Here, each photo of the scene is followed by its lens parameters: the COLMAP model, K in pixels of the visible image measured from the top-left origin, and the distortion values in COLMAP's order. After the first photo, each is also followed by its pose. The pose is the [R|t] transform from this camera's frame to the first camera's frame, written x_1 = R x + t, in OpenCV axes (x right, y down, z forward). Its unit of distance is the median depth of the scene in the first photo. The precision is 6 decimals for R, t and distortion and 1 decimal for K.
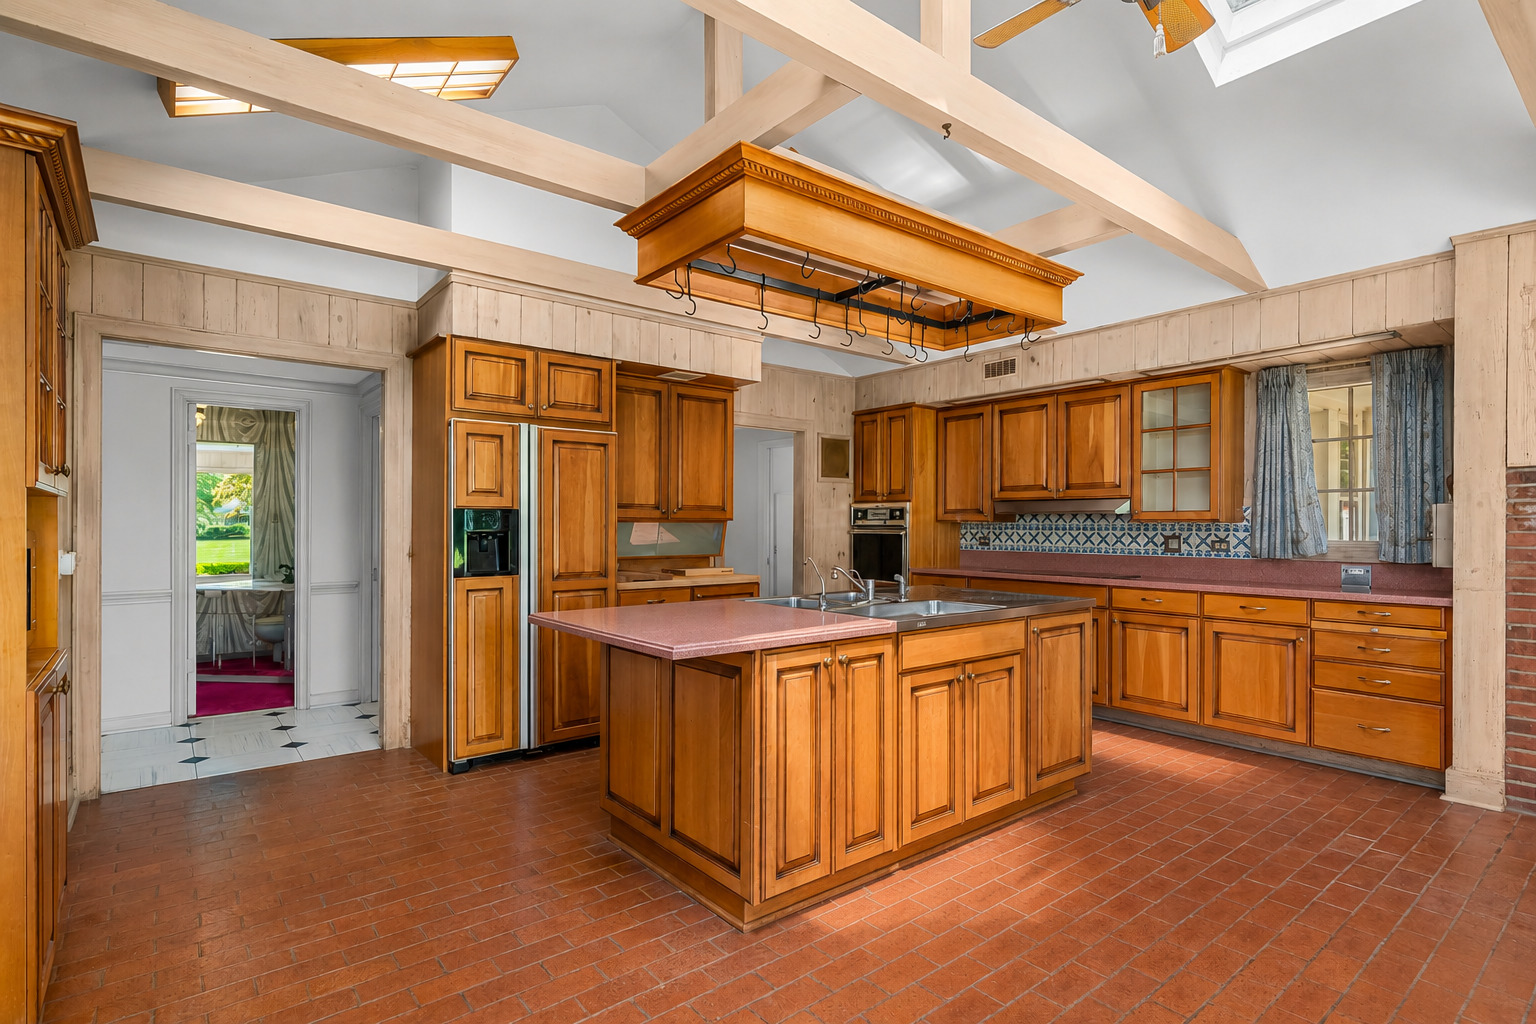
lens RADIAL K [[762.7, 0, 768.0], [0, 762.7, 512.0], [0, 0, 1]] dist [-0.001795, -0.000398]
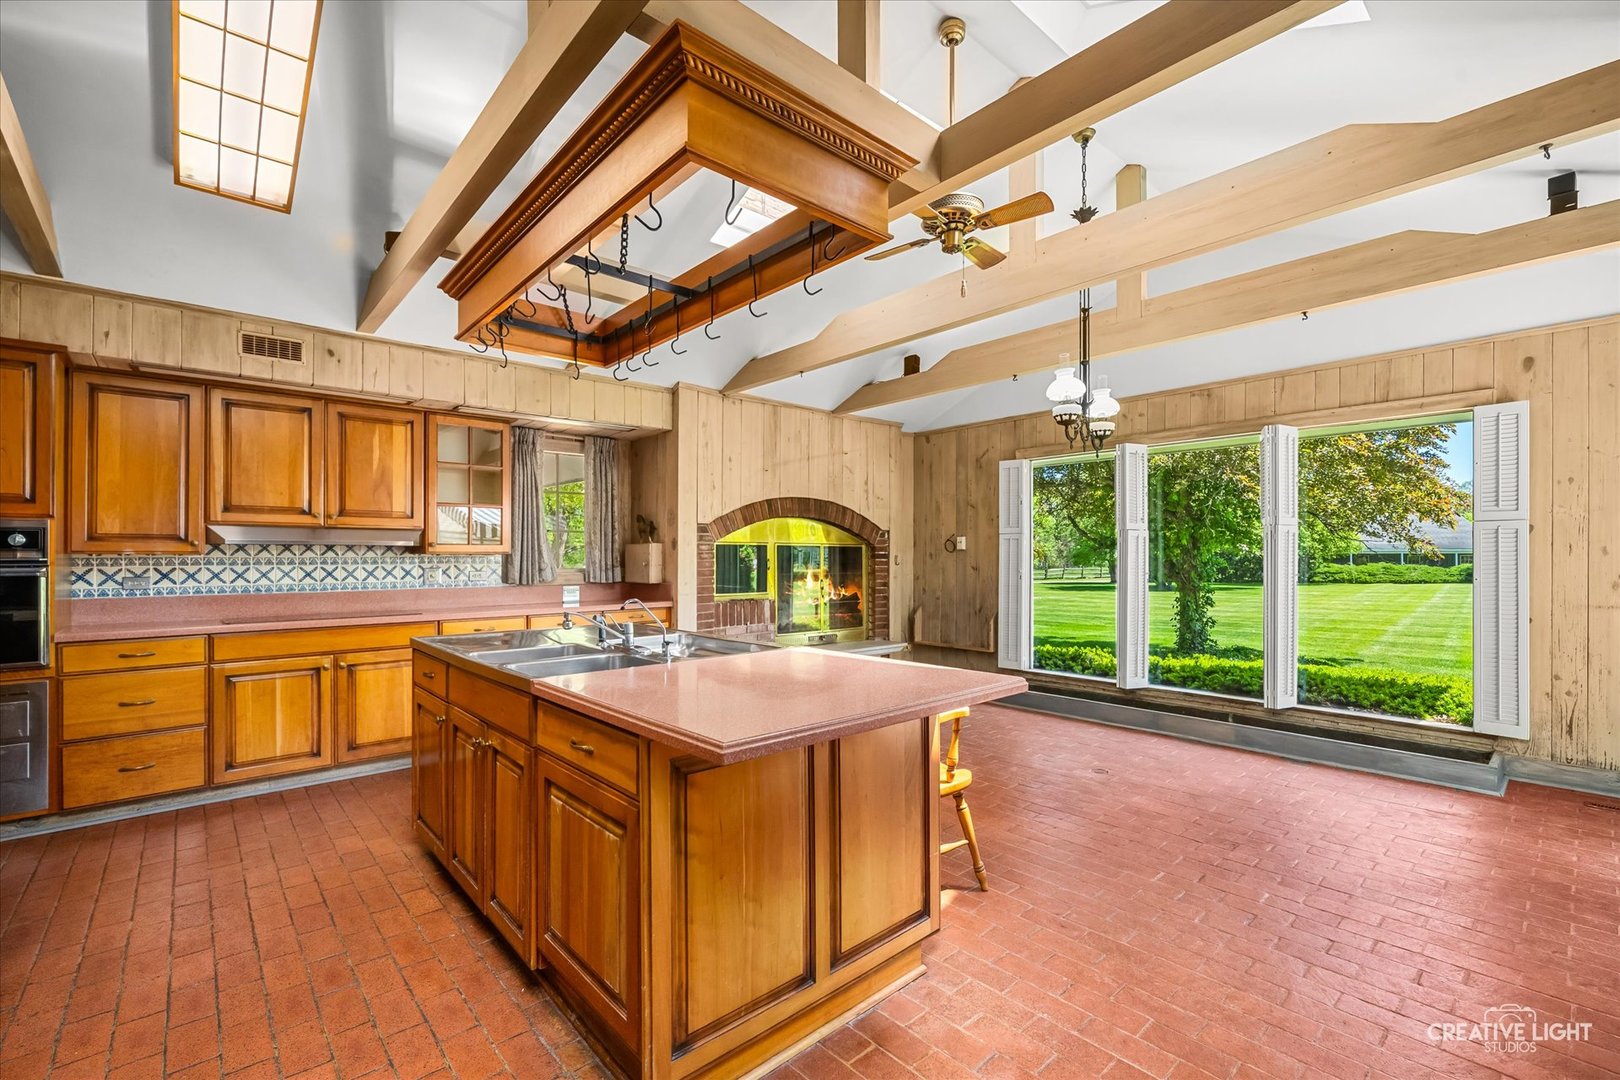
lens RADIAL K [[695.1, 0, 810.0], [0, 695.1, 540.0], [0, 0, 1]] dist [-0.000219, 0.000040]
pose [[-0.053015, 0.022529, 0.998340, -0.400300], [-0.013146, 0.999643, -0.023257, 0.008173], [-0.998507, -0.014358, -0.052699, 0.517818]]
